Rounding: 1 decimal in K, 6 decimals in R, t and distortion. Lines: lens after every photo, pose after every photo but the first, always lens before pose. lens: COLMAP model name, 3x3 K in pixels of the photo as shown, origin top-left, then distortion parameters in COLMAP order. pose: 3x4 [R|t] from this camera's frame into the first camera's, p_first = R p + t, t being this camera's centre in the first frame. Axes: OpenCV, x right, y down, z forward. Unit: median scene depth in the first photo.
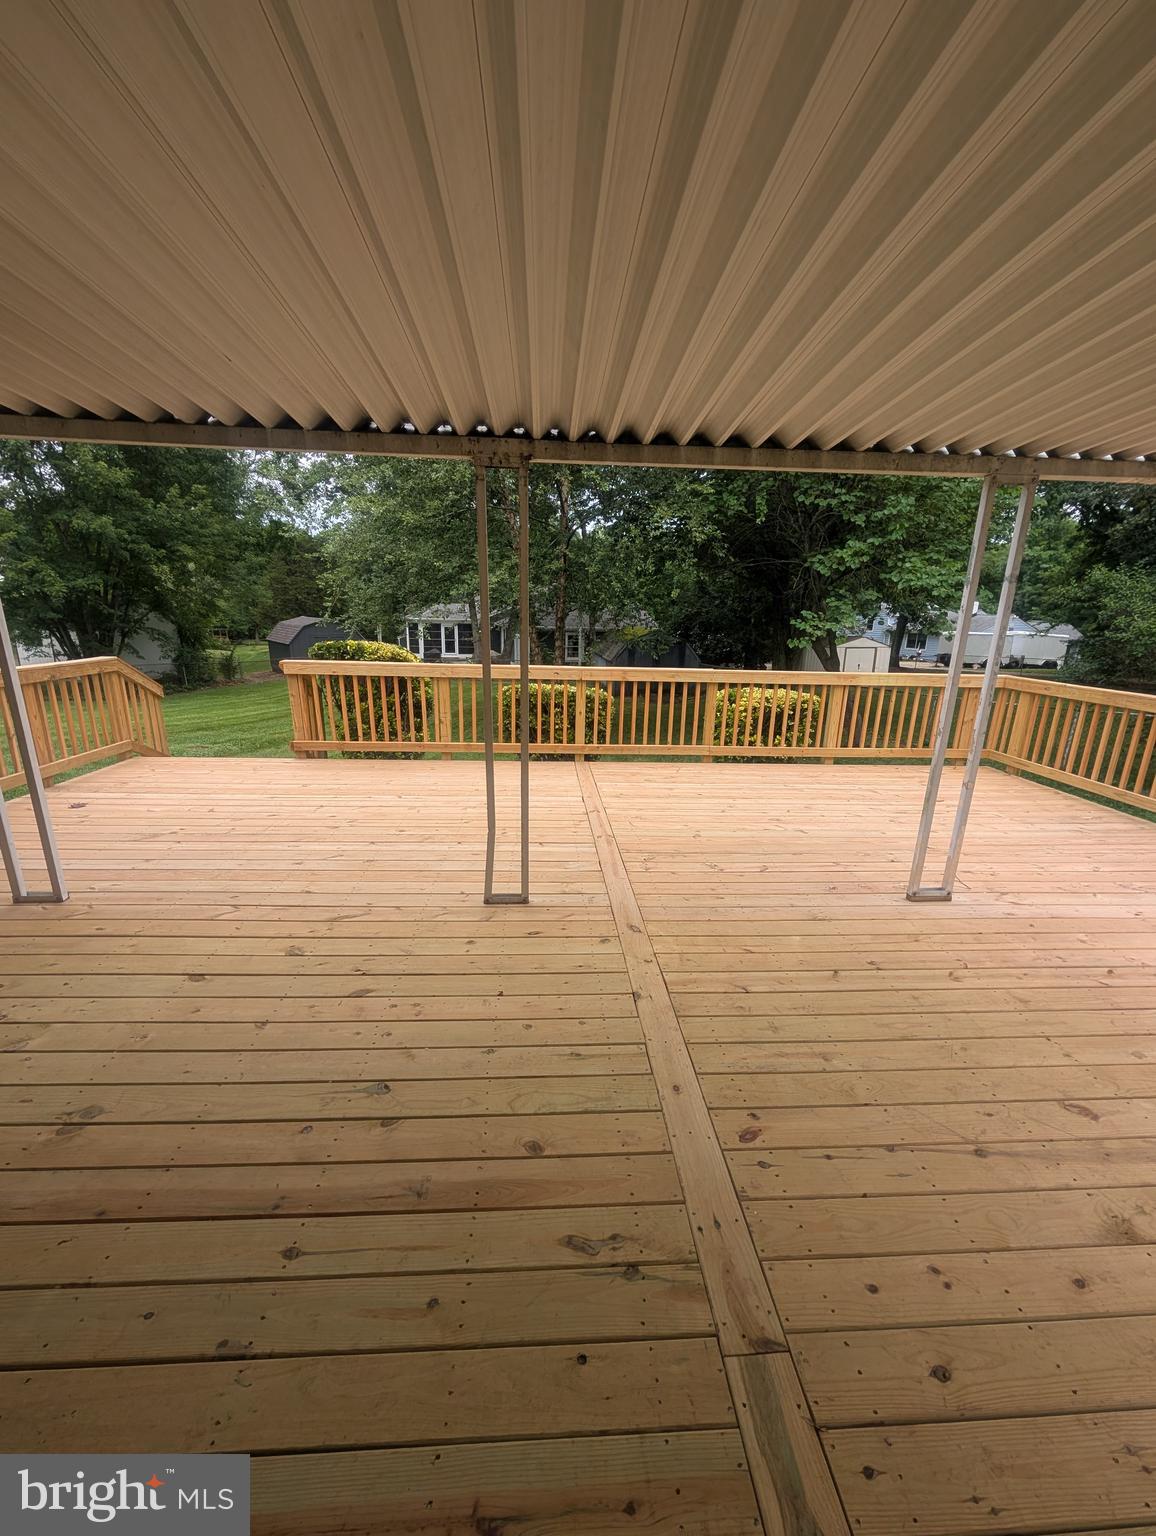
lens RADIAL K [[581.8, 0, 578.9], [0, 581.8, 770.5], [0, 0, 1]] dist [-0.000310, 0.000025]
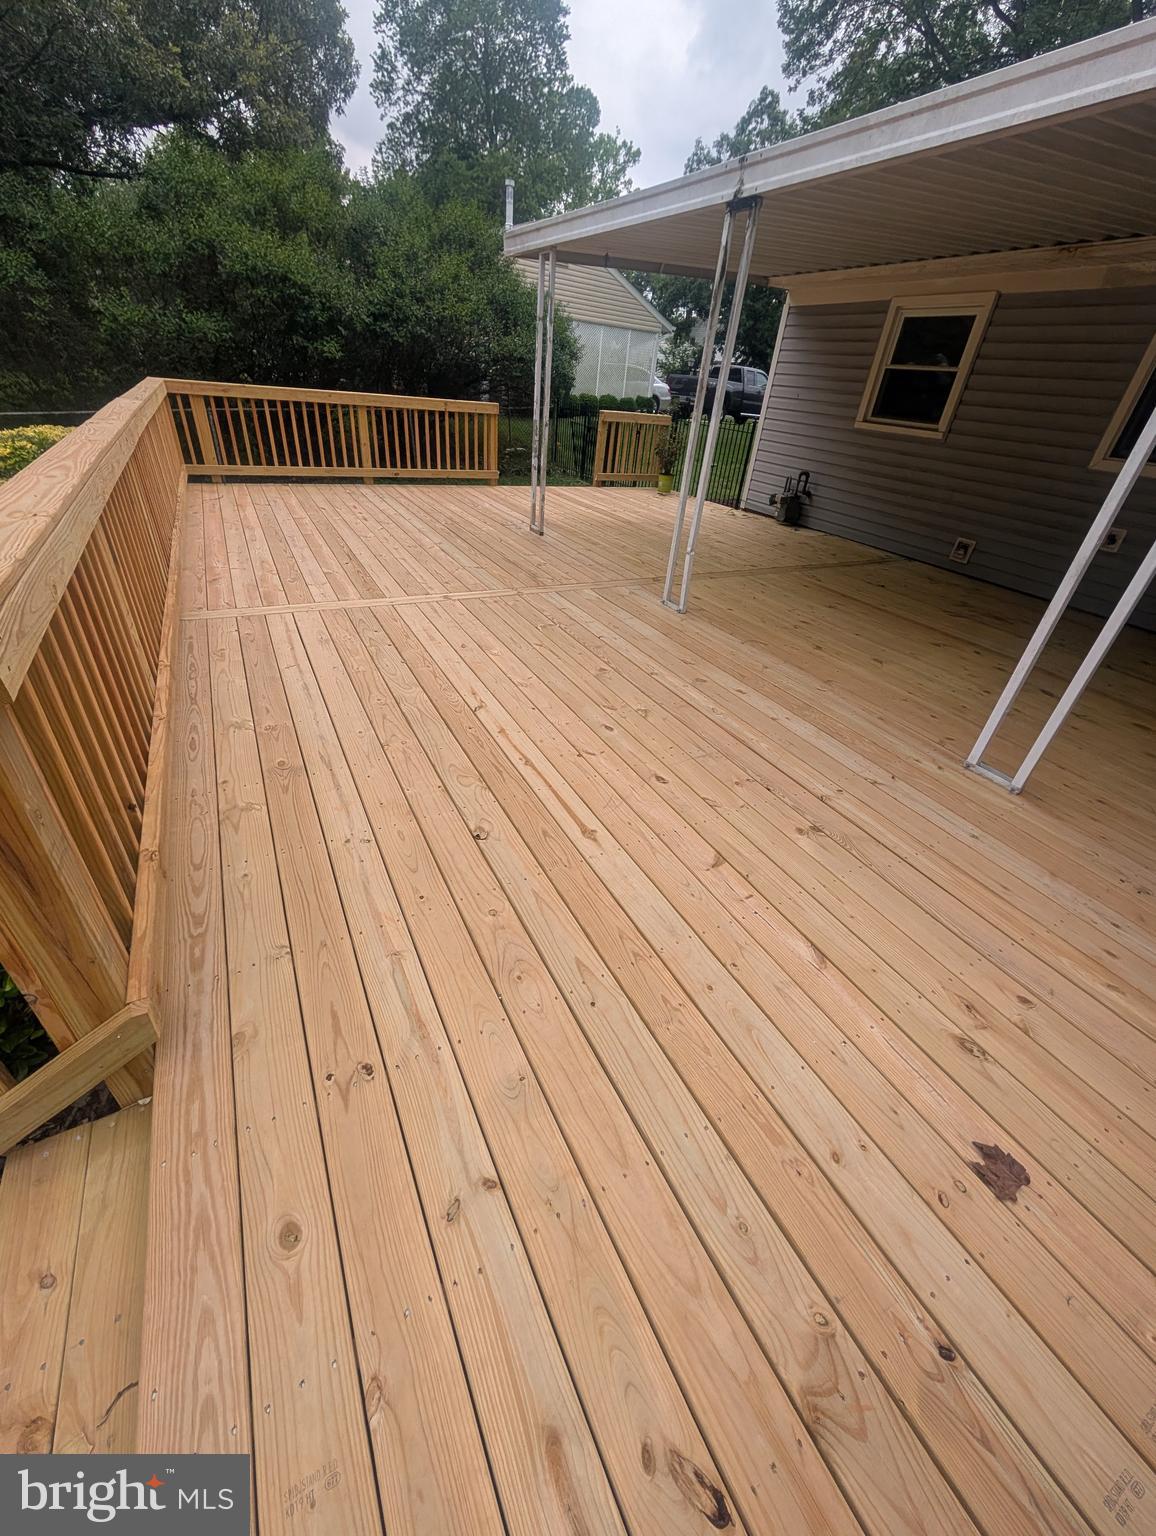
lens RADIAL K [[581.8, 0, 578.9], [0, 581.8, 770.5], [0, 0, 1]] dist [-0.000310, 0.000025]
pose [[-0.408085, -0.556661, 0.723599, -1.012130], [0.144143, 0.743371, 0.653164, -0.338539], [-0.901493, 0.370848, -0.223120, 1.357422]]
